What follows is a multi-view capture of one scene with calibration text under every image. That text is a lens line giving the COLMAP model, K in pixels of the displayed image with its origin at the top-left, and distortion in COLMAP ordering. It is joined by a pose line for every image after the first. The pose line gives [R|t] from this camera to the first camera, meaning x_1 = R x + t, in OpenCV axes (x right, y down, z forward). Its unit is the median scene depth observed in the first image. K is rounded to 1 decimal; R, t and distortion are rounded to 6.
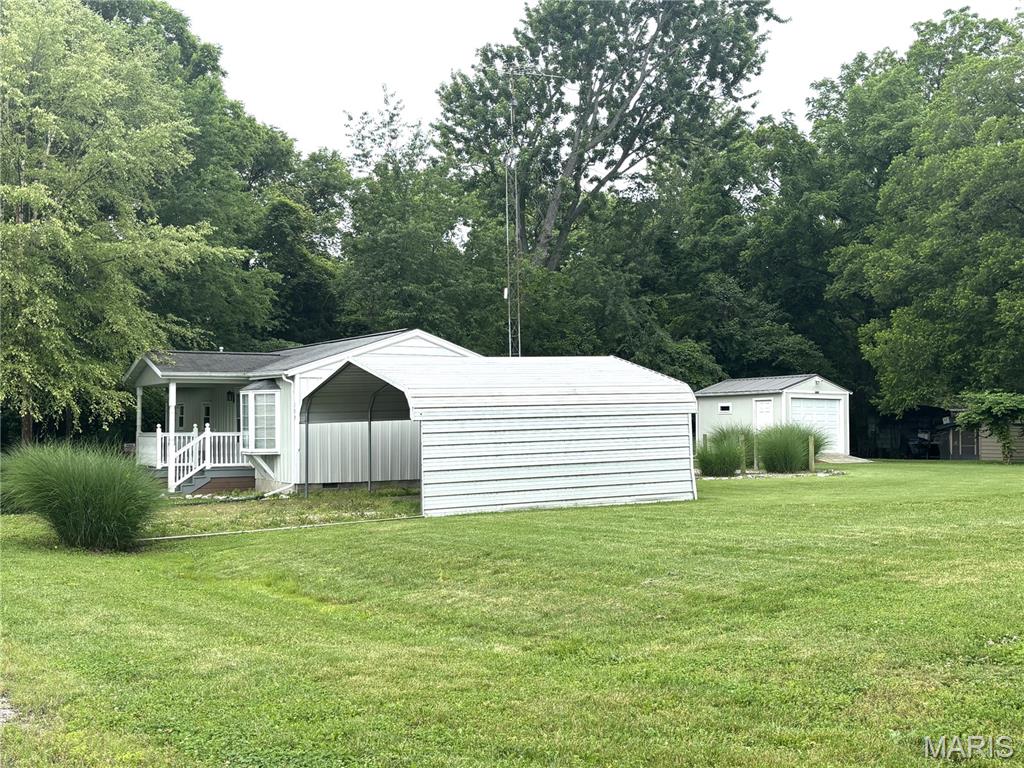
lens RADIAL K [[1128.7, 0, 511.9], [0, 1128.7, 383.9], [0, 0, 1]] dist [0.003689, 0.000000]
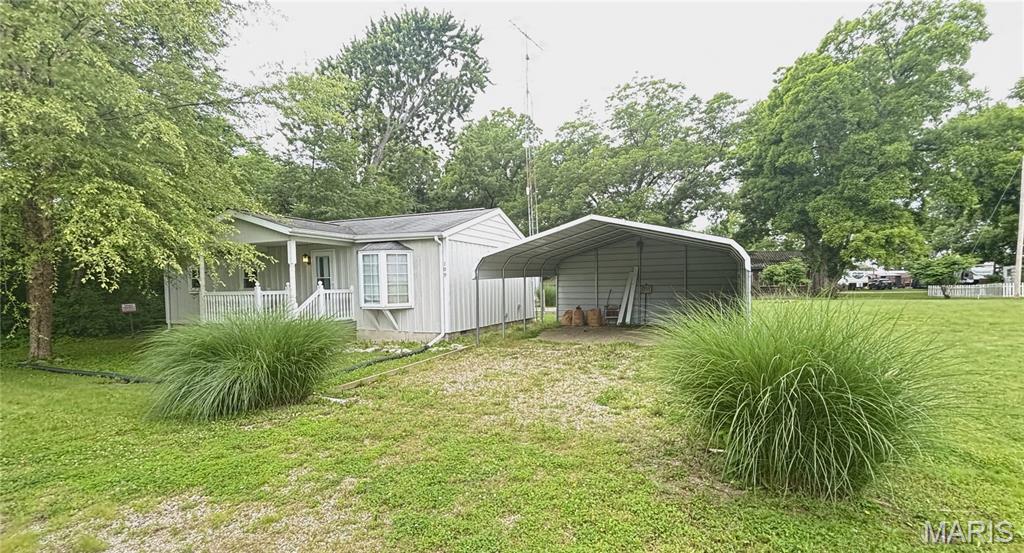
lens RADIAL K [[459.7, 0, 504.3], [0, 459.7, 297.5], [0, 0, 1]] dist [0.000896, 0.000005]
pose [[0.820556, -0.021630, 0.571156, -0.388697], [-0.006211, 0.998887, 0.046751, 0.029584], [-0.571532, -0.041909, 0.819509, 0.562208]]
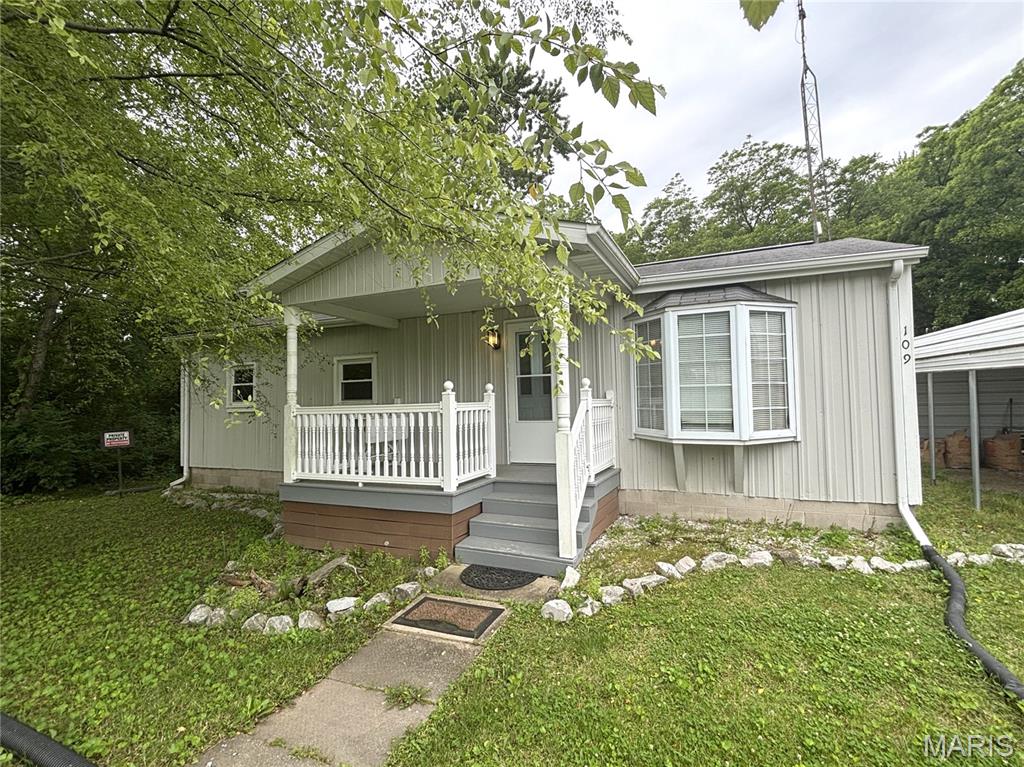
lens RADIAL K [[490.1, 0, 514.8], [0, 490.1, 382.9], [0, 0, 1]] dist [0.006040, 0.000172]
pose [[0.820631, 0.007904, 0.571404, -0.416197], [0.002686, 0.999840, -0.017687, 0.041099], [-0.571452, 0.016049, 0.820479, 0.884602]]
